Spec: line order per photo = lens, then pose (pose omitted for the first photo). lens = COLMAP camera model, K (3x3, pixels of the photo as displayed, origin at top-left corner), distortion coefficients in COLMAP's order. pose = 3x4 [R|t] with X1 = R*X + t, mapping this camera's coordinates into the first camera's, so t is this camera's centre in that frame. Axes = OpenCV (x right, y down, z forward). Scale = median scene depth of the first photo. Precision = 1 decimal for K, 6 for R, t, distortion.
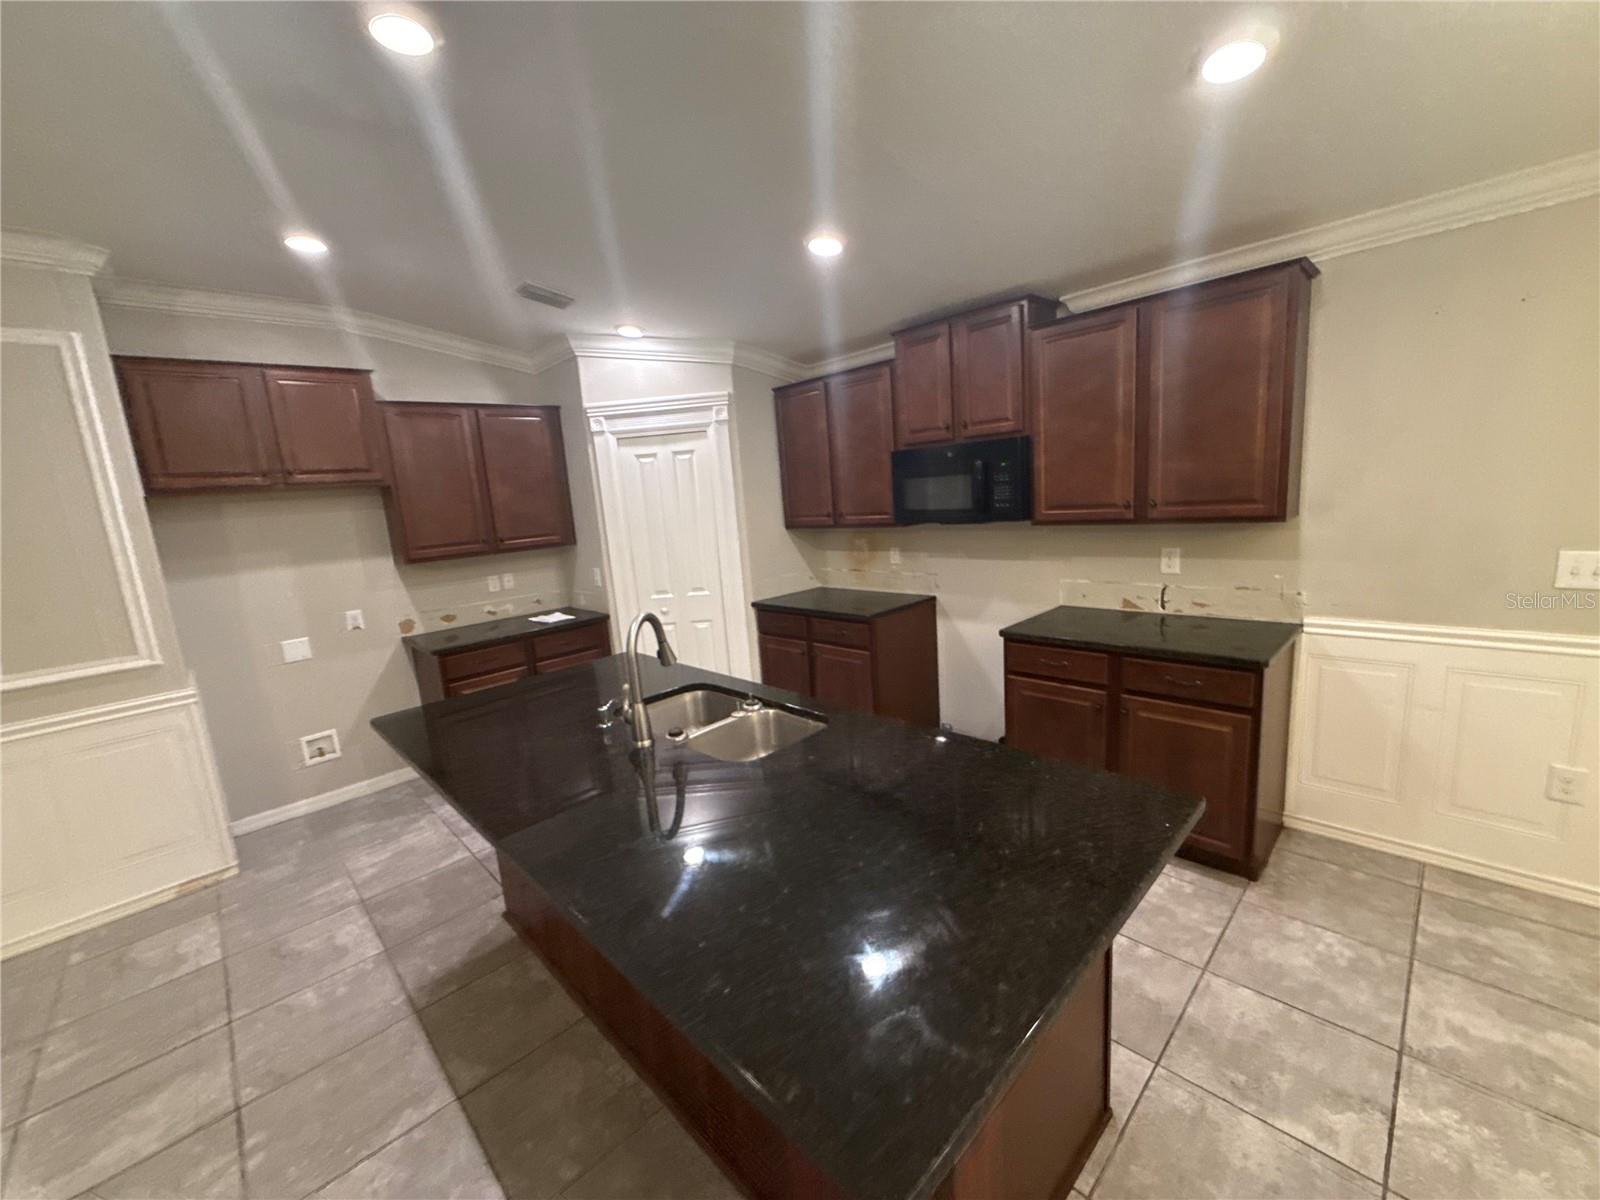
lens RADIAL K [[639.6, 0, 795.2], [0, 639.6, 602.3], [0, 0, 1]] dist [-0.000356, 0.000063]
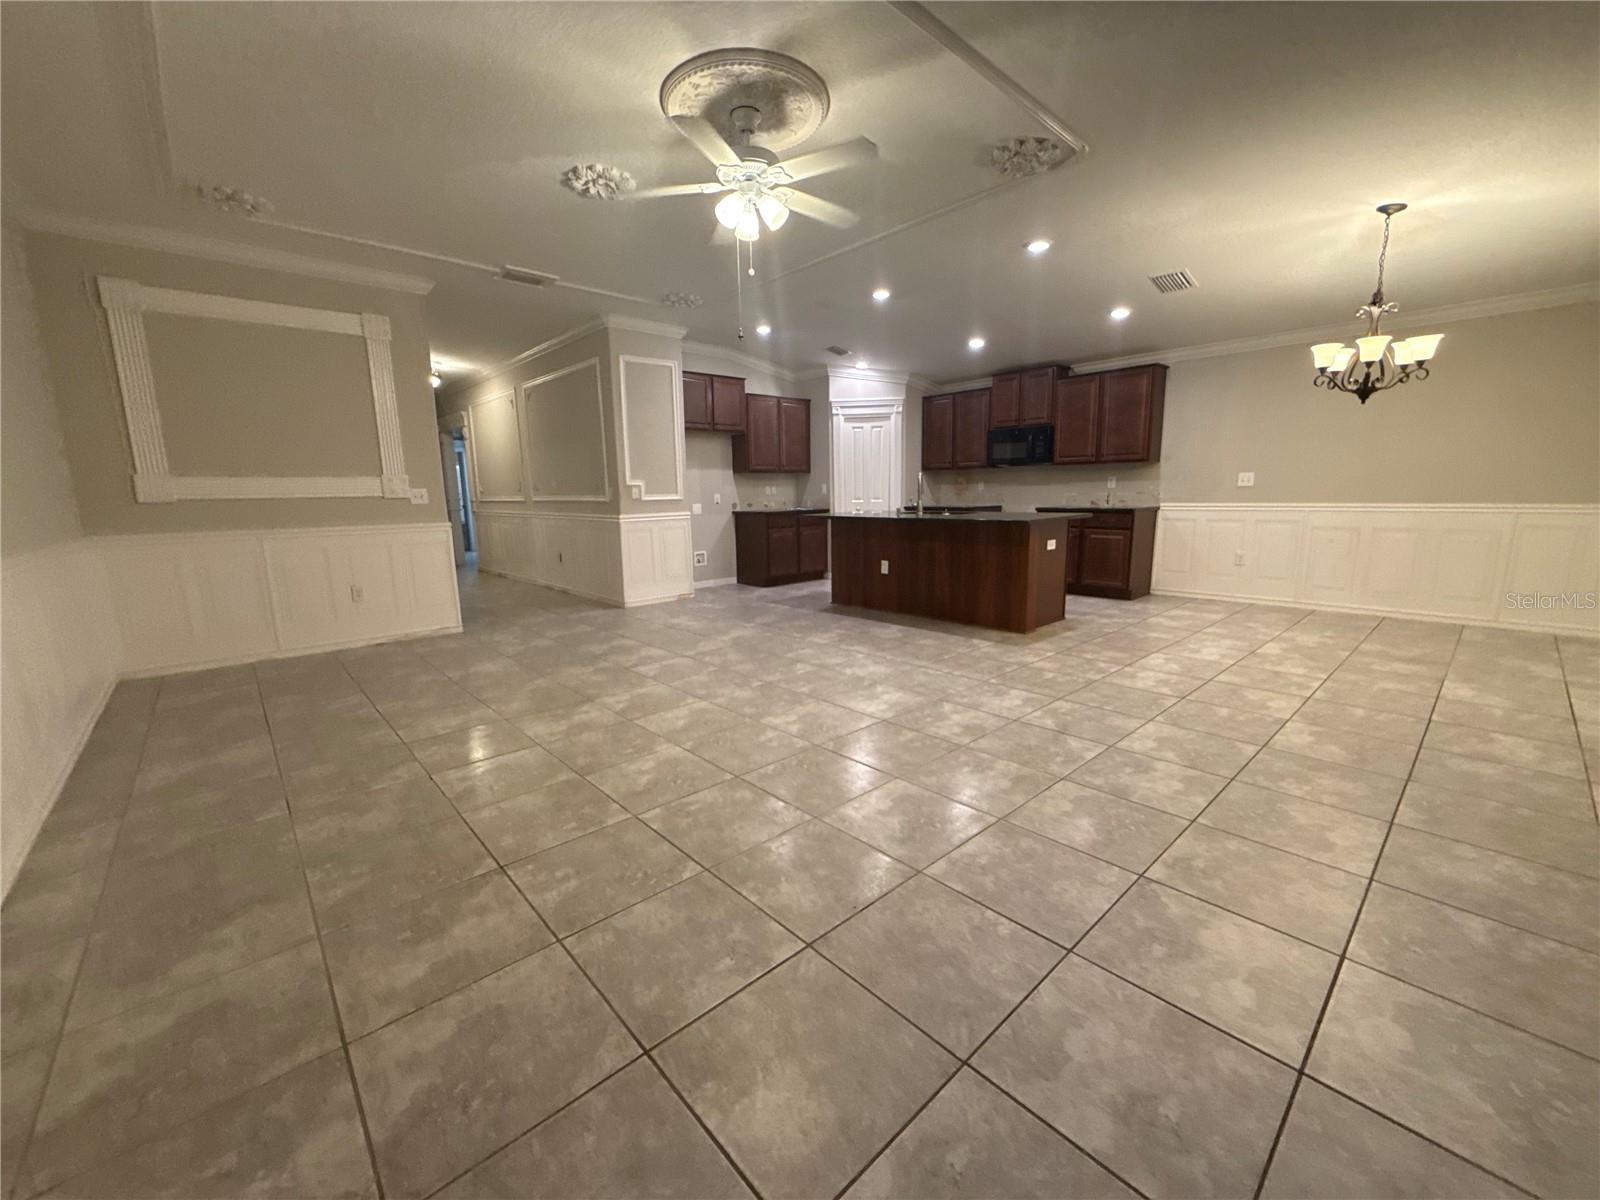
lens RADIAL K [[639.6, 0, 798.2], [0, 639.6, 597.9], [0, 0, 1]] dist [-0.000356, 0.000063]
pose [[0.997880, 0.062283, -0.018882, -0.449751], [-0.062383, 0.998041, -0.004744, 0.409115], [0.018549, 0.005912, 0.999810, -1.259674]]
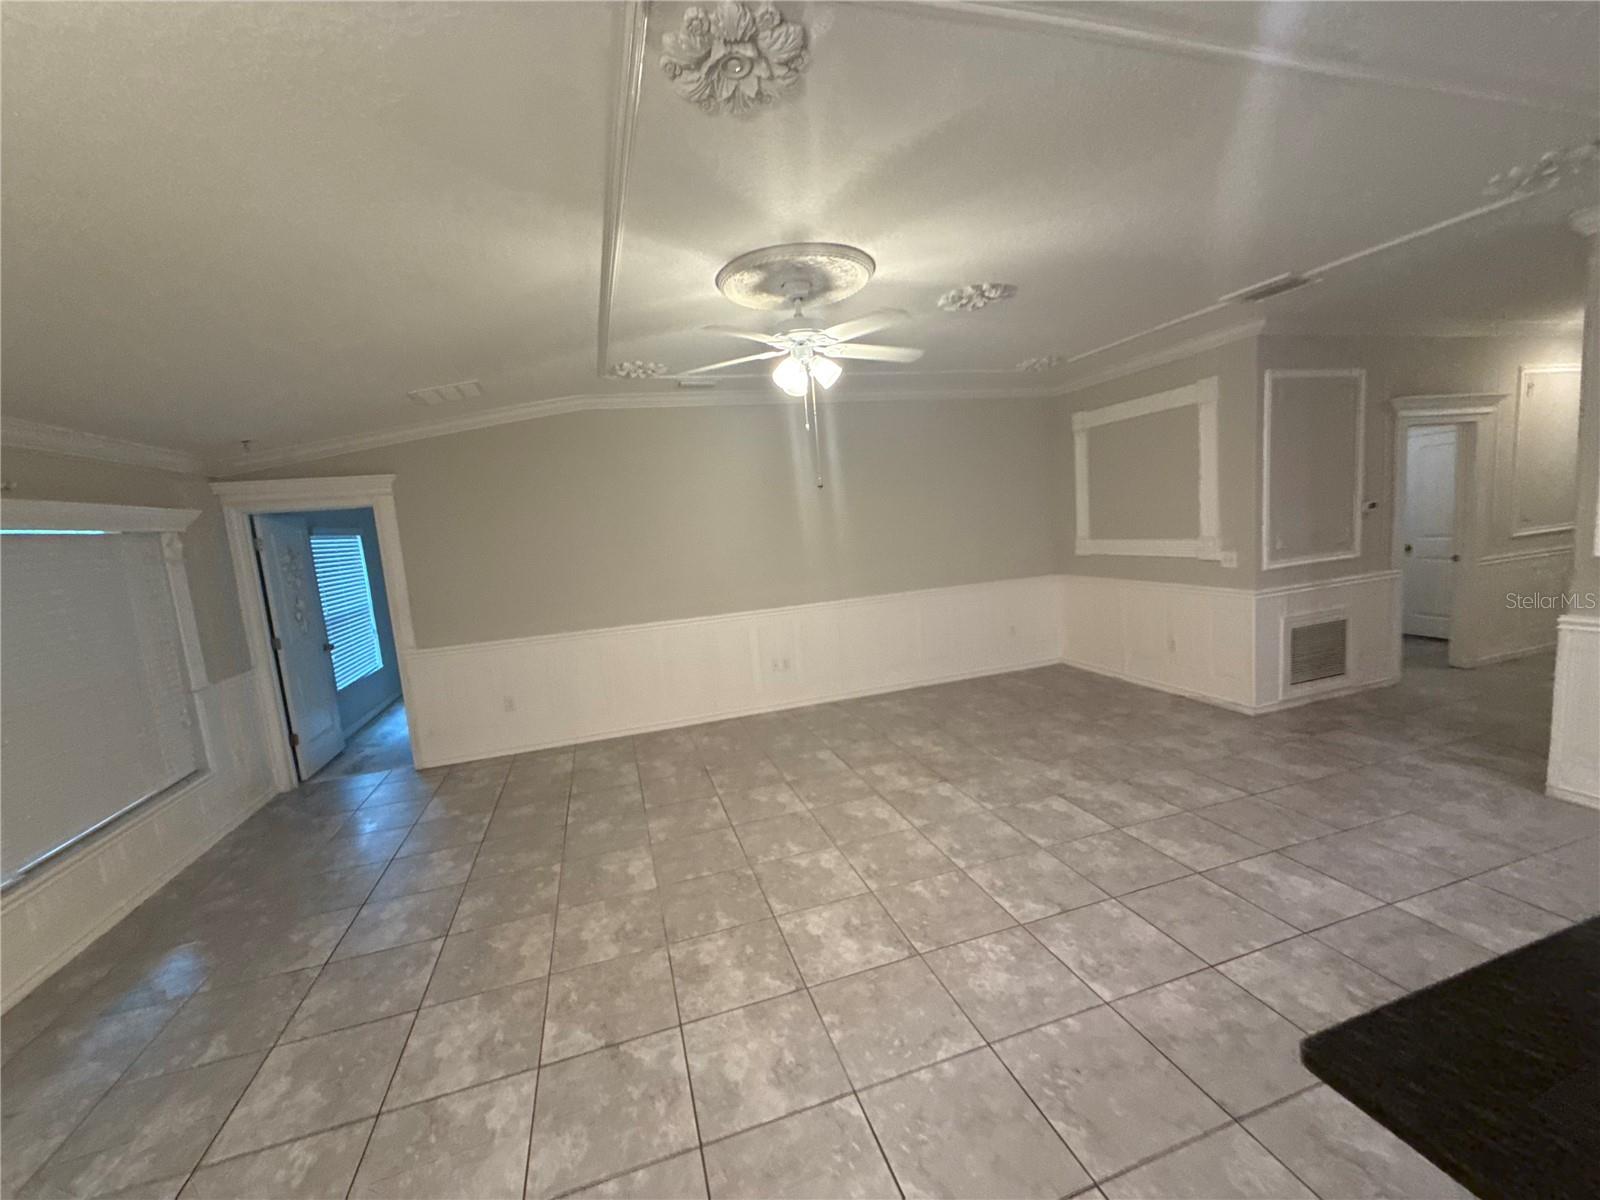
lens RADIAL K [[639.6, 0, 793.2], [0, 639.6, 601.3], [0, 0, 1]] dist [-0.000356, 0.000063]
pose [[-0.443212, 0.220151, -0.868963, 0.341027], [-0.043057, 0.963027, 0.265943, -0.065663], [0.895382, 0.155284, -0.417346, 0.091412]]
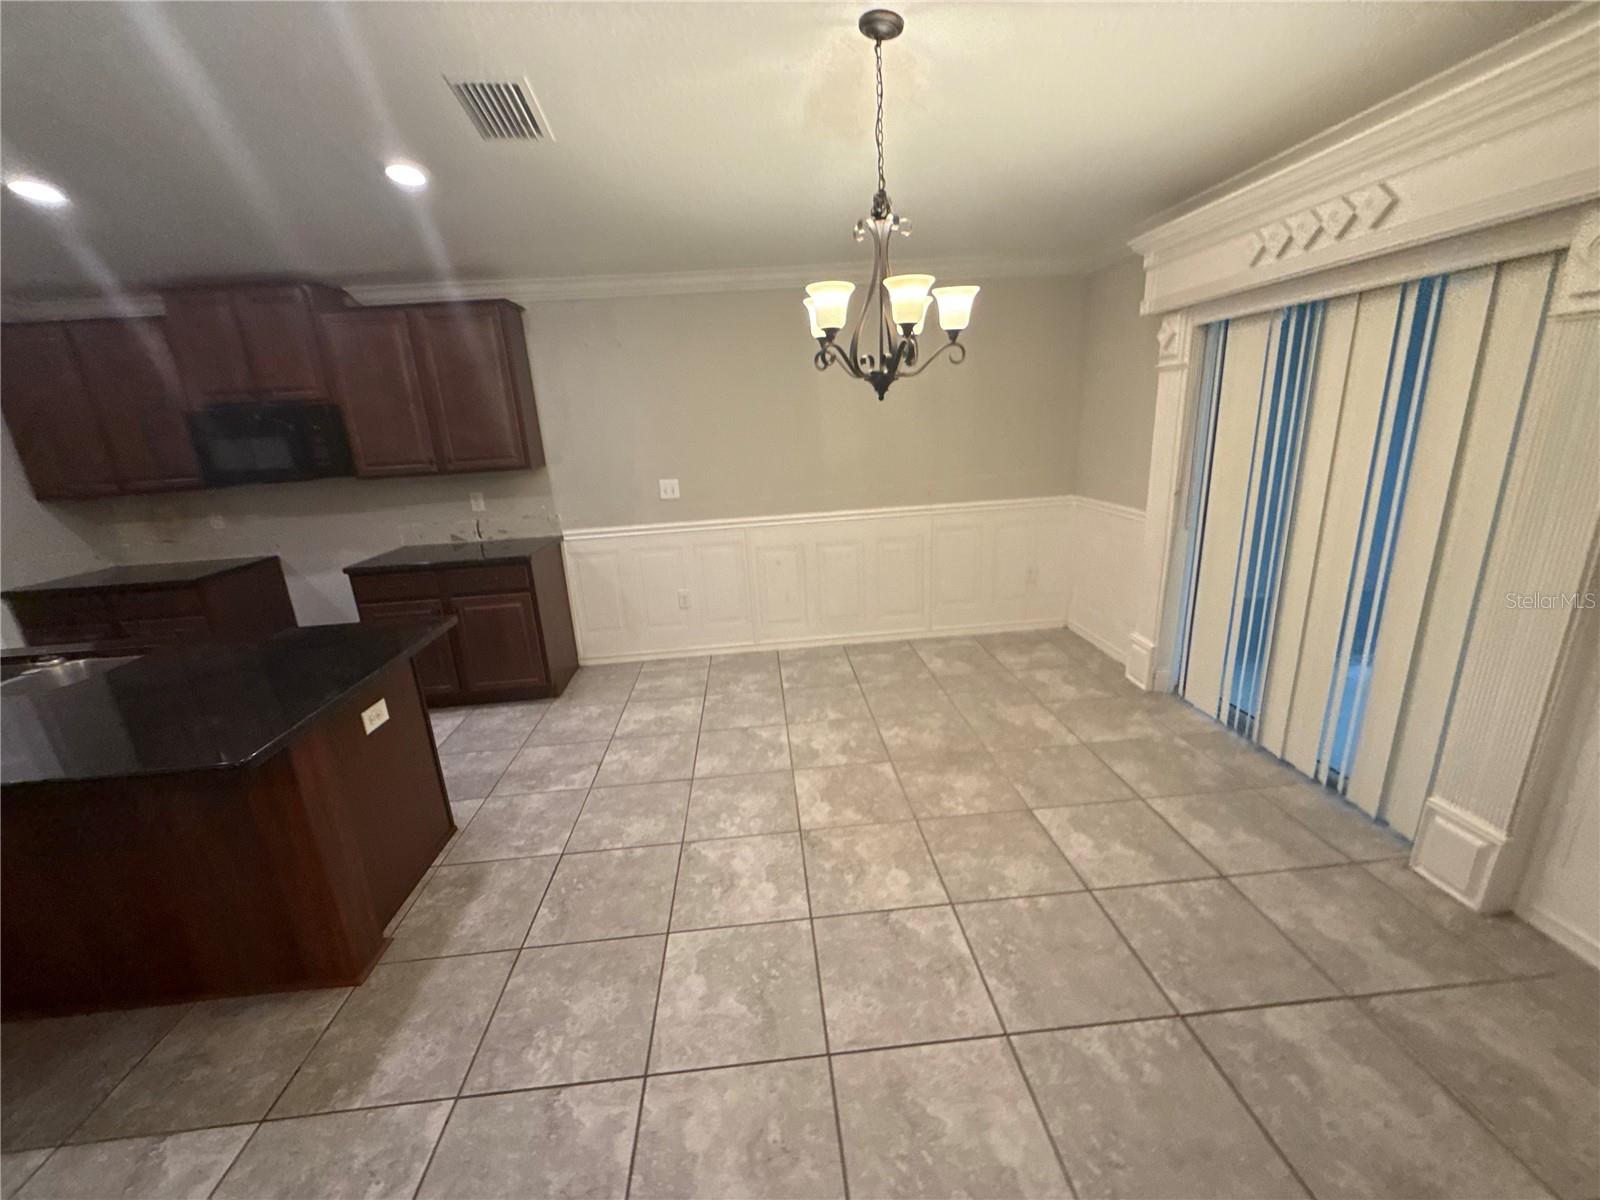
lens RADIAL K [[639.6, 0, 799.6], [0, 639.6, 601.0], [0, 0, 1]] dist [-0.000356, 0.000063]
pose [[0.637735, -0.172502, 0.750691, -0.039552], [0.142765, 0.984185, 0.104873, 0.093457], [-0.756909, 0.040291, 0.652277, -0.392593]]
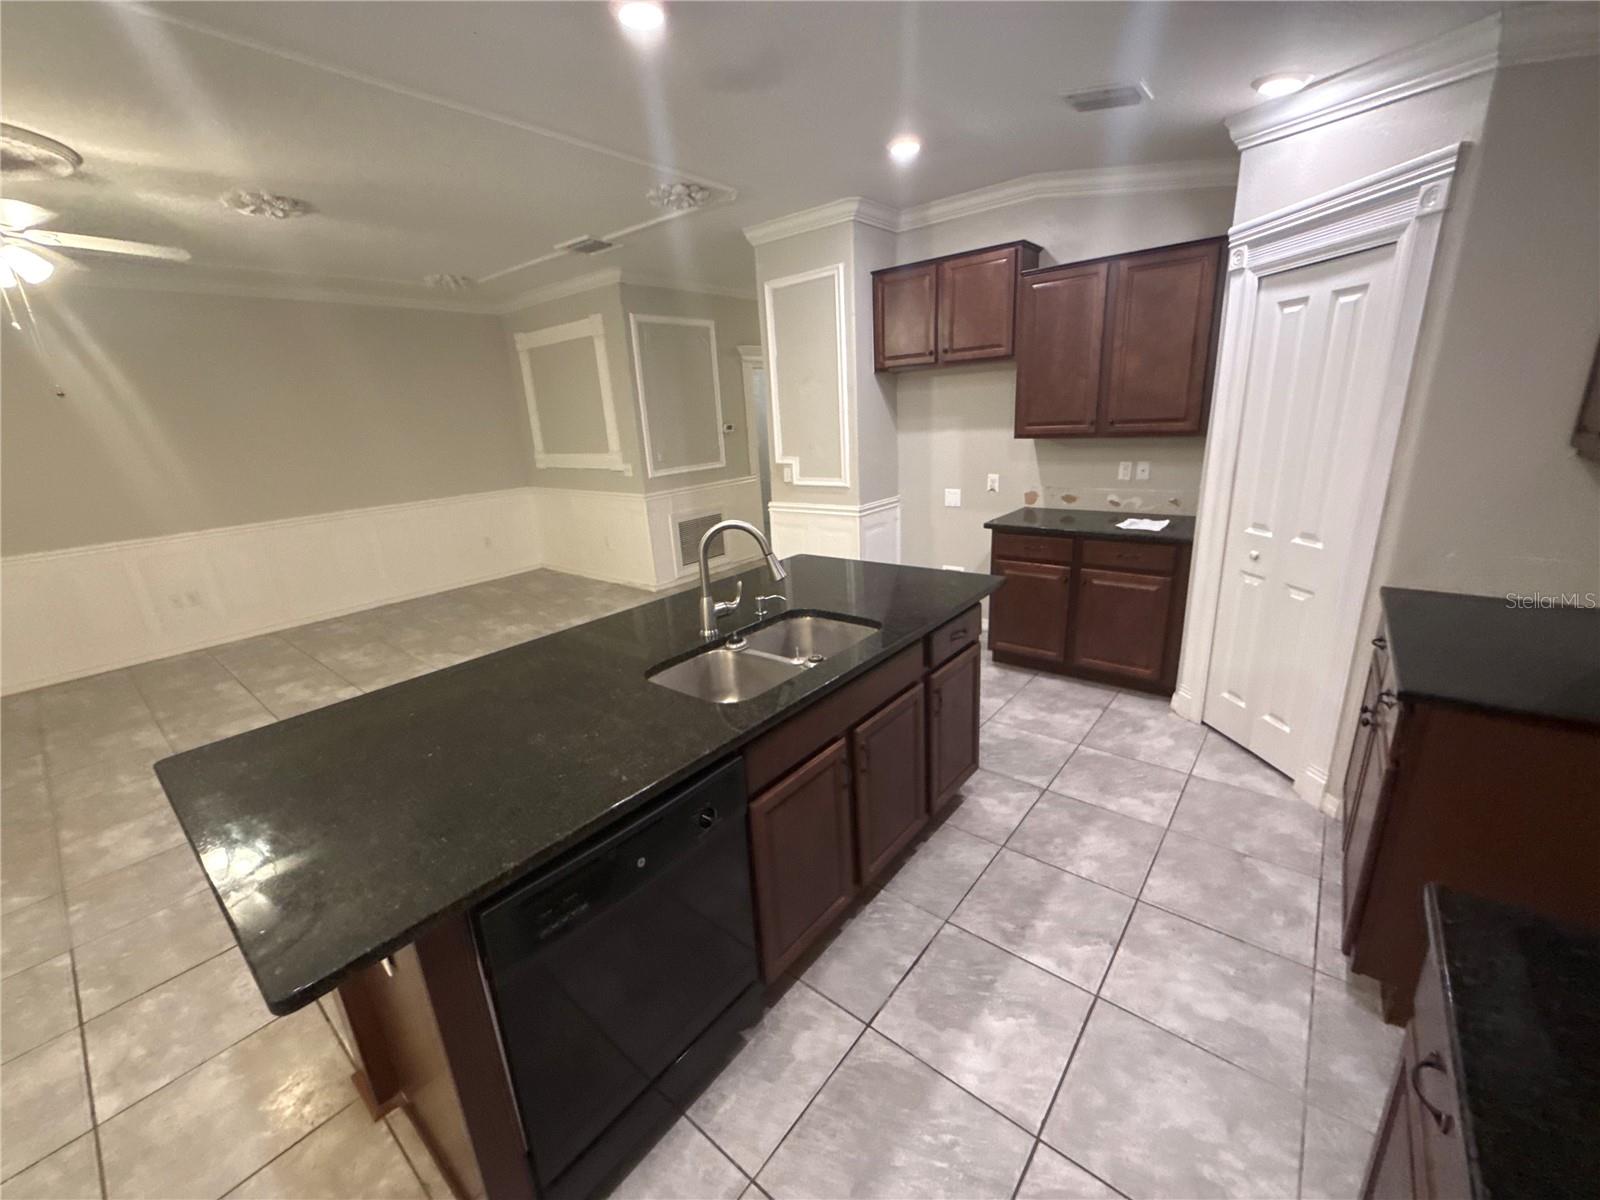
lens RADIAL K [[639.6, 0, 794.9], [0, 639.6, 601.5], [0, 0, 1]] dist [-0.000356, 0.000063]
pose [[0.120070, 0.352405, -0.928113, 0.491348], [-0.127075, 0.932642, 0.337685, -0.140233], [0.984599, 0.077394, 0.156764, 0.592121]]
